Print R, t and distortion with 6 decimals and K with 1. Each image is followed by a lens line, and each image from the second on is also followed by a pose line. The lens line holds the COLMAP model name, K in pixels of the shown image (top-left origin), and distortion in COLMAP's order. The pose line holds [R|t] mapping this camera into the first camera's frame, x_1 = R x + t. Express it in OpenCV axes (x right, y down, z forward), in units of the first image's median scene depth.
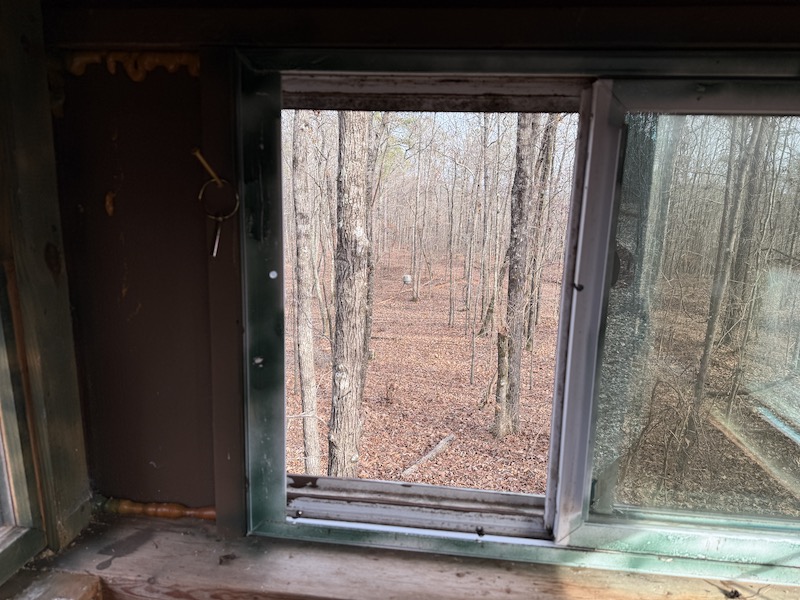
lens RADIAL K [[561.0, 0, 401.4], [0, 561.0, 300.9], [0, 0, 1]] dist [0.014084, -0.002227]
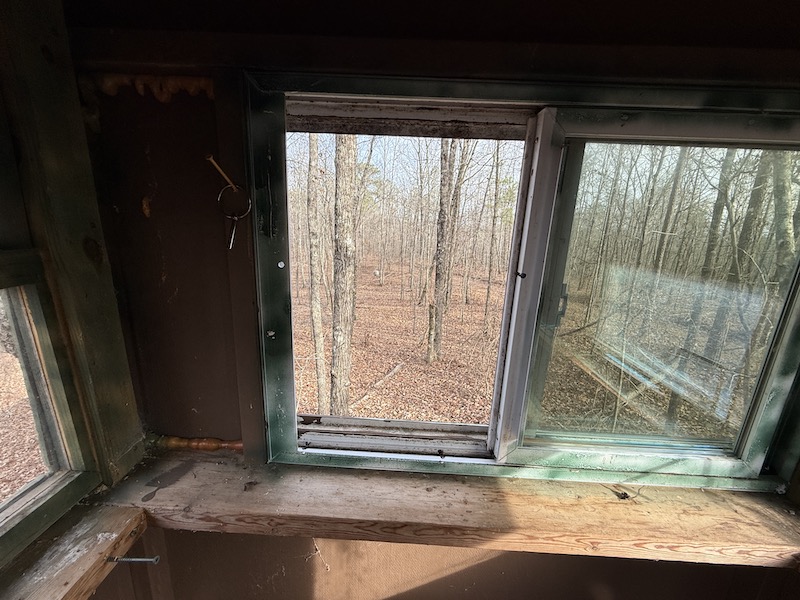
lens RADIAL K [[320.8, 0, 398.9], [0, 320.8, 301.3], [0, 0, 1]] dist [-0.001765, -0.000010]
pose [[0.996757, -0.004532, 0.080348, -0.027300], [0.000666, 0.998844, 0.048074, -0.000186], [-0.080473, -0.047865, 0.995607, 0.264038]]
